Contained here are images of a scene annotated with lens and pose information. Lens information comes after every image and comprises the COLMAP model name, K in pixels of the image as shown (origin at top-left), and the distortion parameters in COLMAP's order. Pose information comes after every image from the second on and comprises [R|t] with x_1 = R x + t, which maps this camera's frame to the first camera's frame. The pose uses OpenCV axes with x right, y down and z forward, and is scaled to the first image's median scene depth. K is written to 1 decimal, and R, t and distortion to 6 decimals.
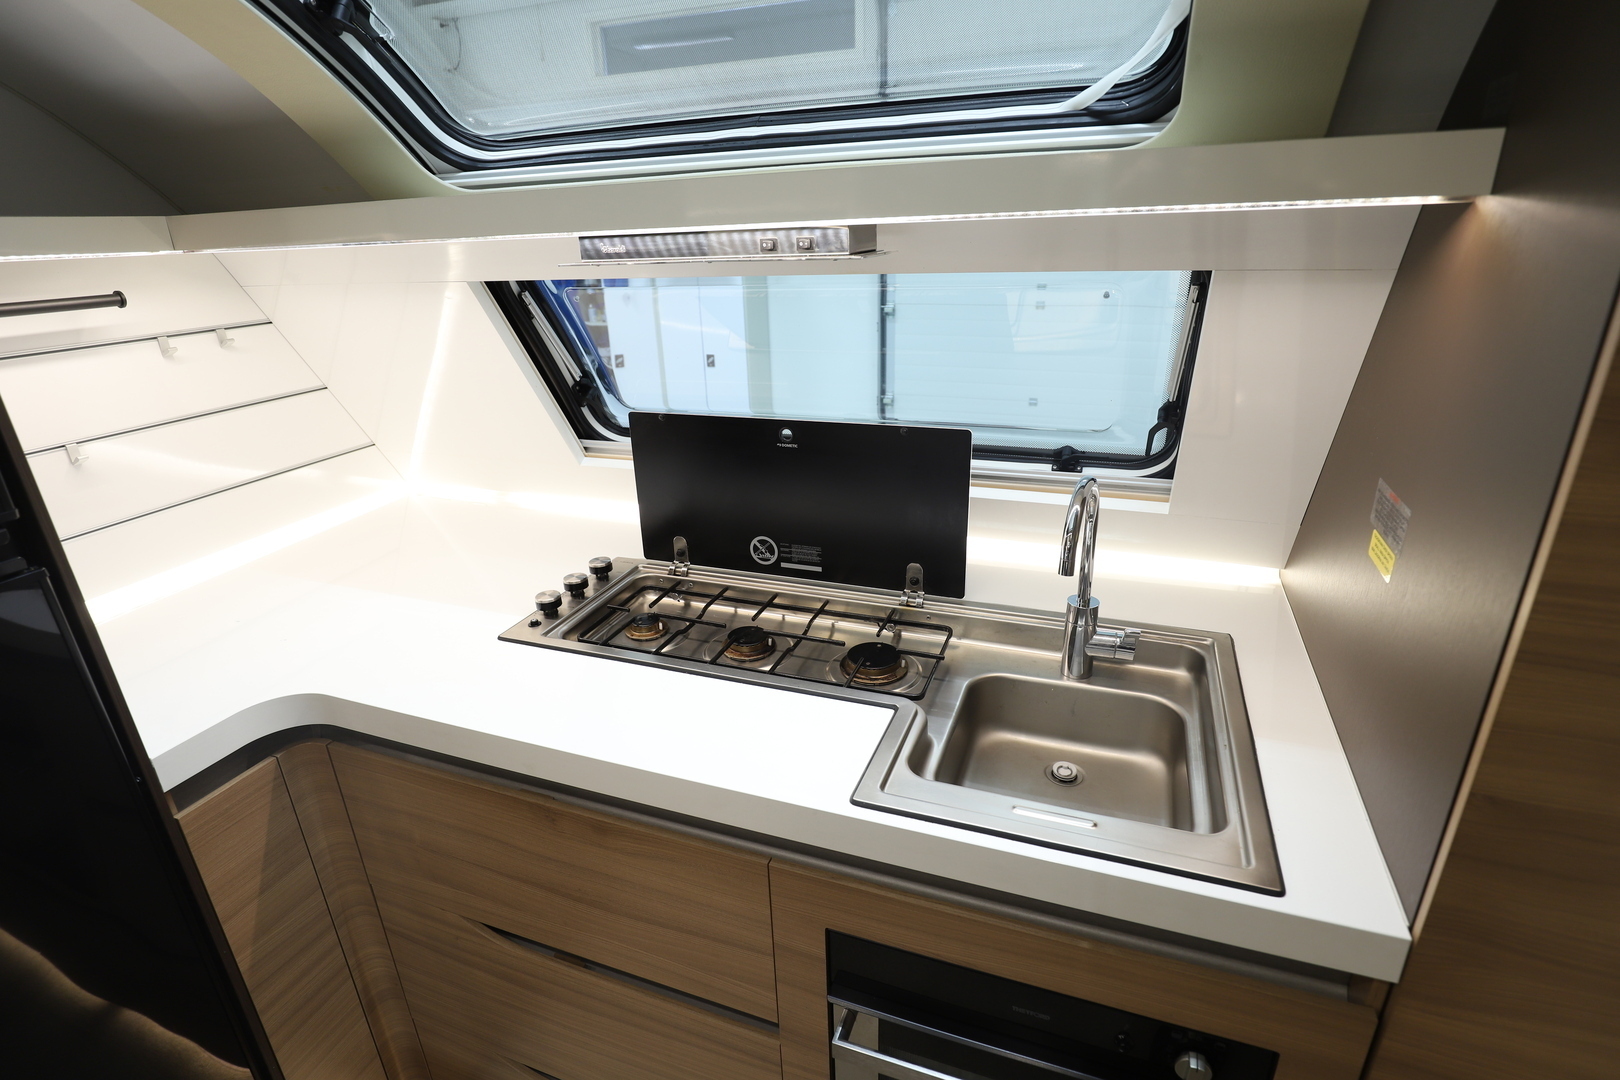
lens RADIAL K [[805.5, 0, 805.7], [0, 805.5, 546.1], [0, 0, 1]] dist [-0.026197, 0.001862]
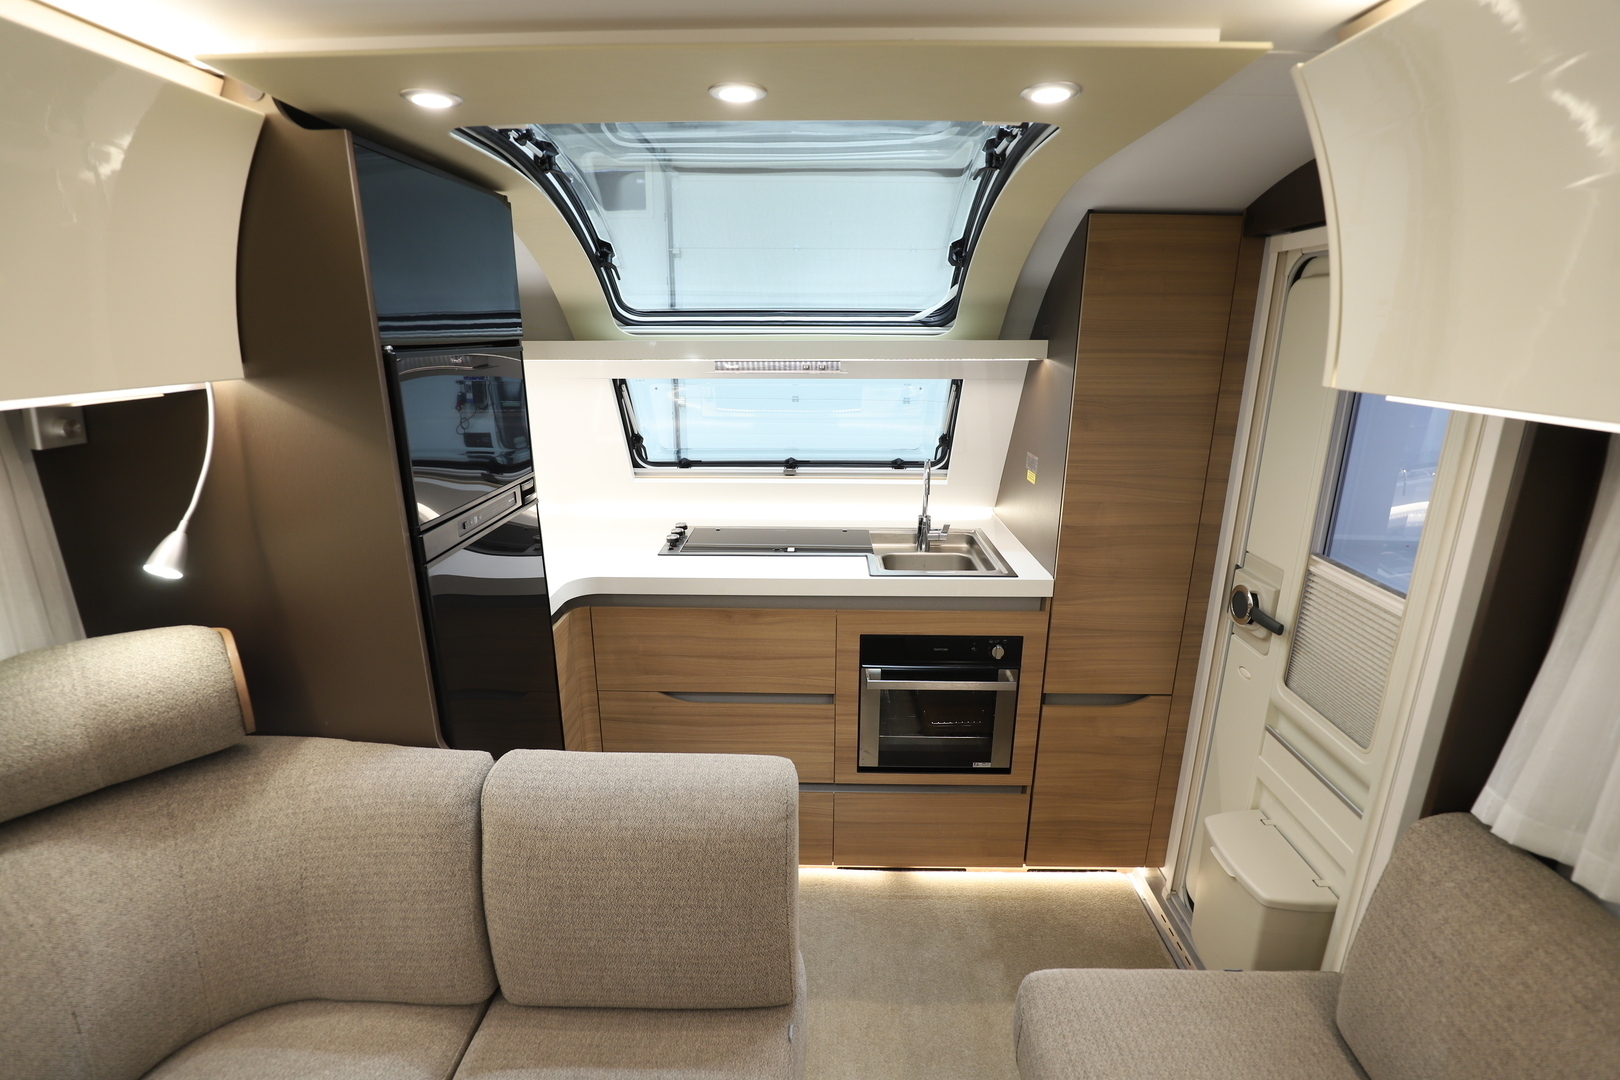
lens RADIAL K [[743.4, 0, 811.4], [0, 743.4, 543.9], [0, 0, 1]] dist [-0.019212, -0.000612]
pose [[0.937897, -0.058137, 0.342009, -0.691838], [0.094110, 0.991528, -0.089535, 0.304088], [-0.333906, 0.116161, 0.935422, -0.885068]]
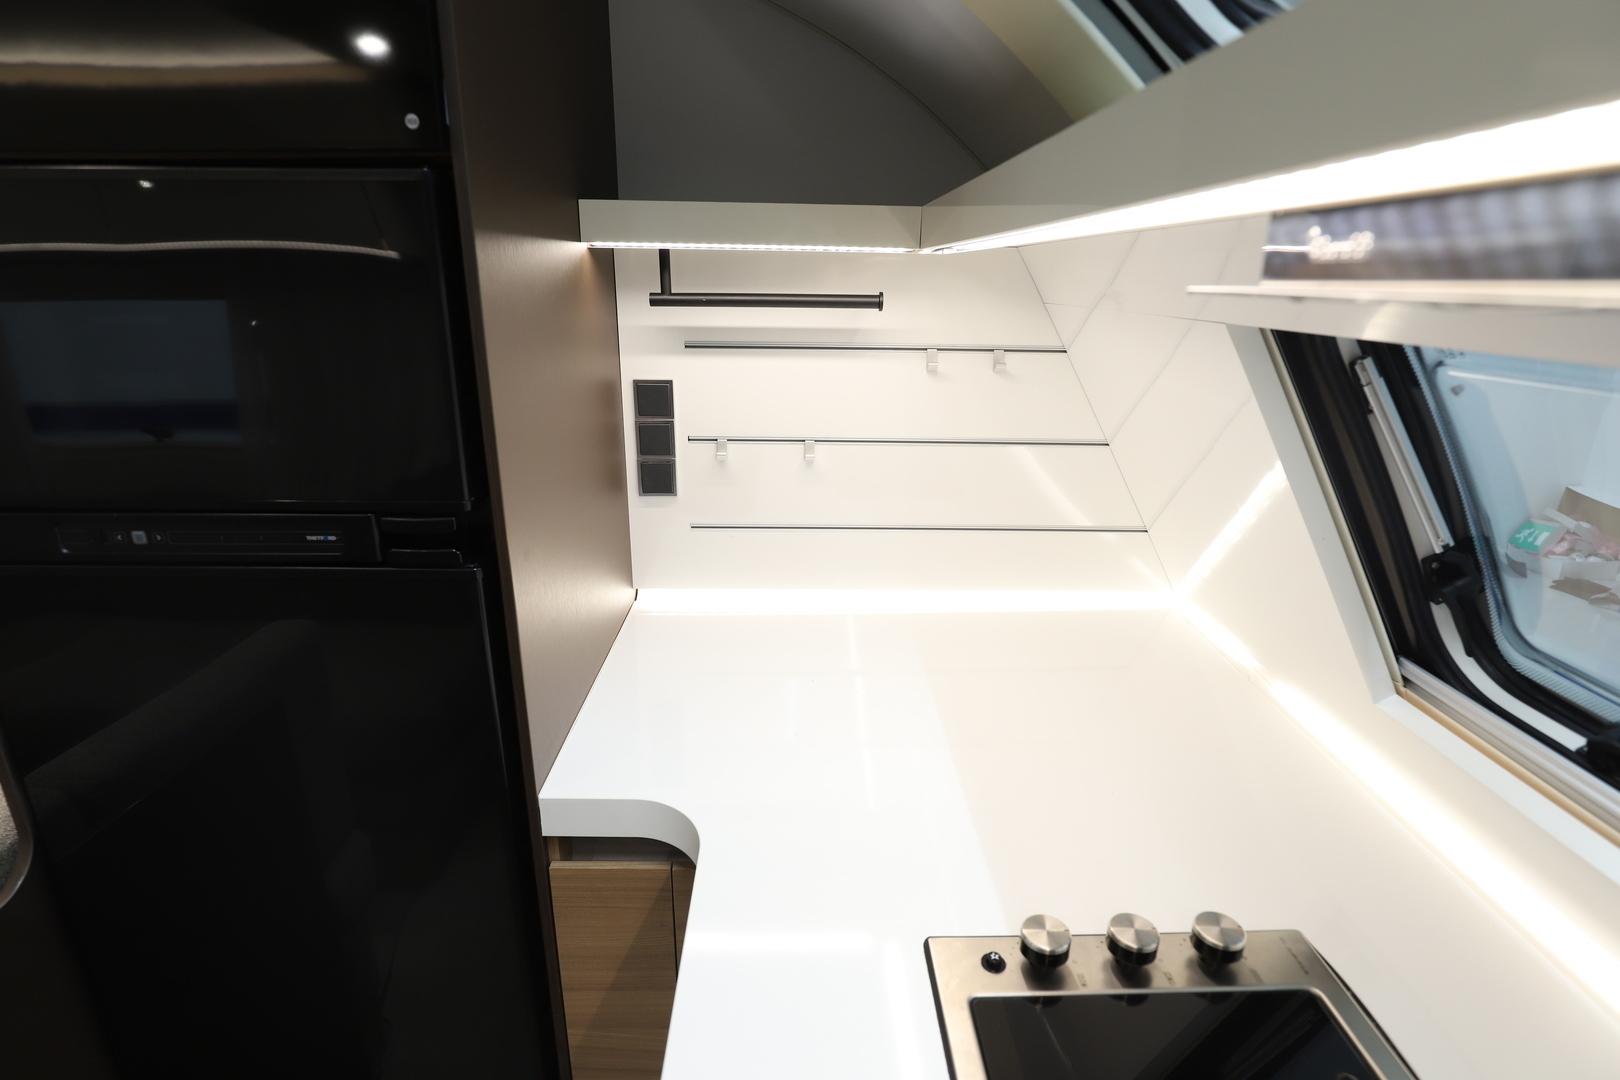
lens RADIAL K [[805.5, 0, 814.9], [0, 805.5, 547.7], [0, 0, 1]] dist [-0.026197, 0.001862]
pose [[0.376939, 0.331642, -0.864830, -0.020667], [-0.365928, 0.911066, 0.189882, -0.226573], [0.850890, 0.244892, 0.464773, 0.644883]]
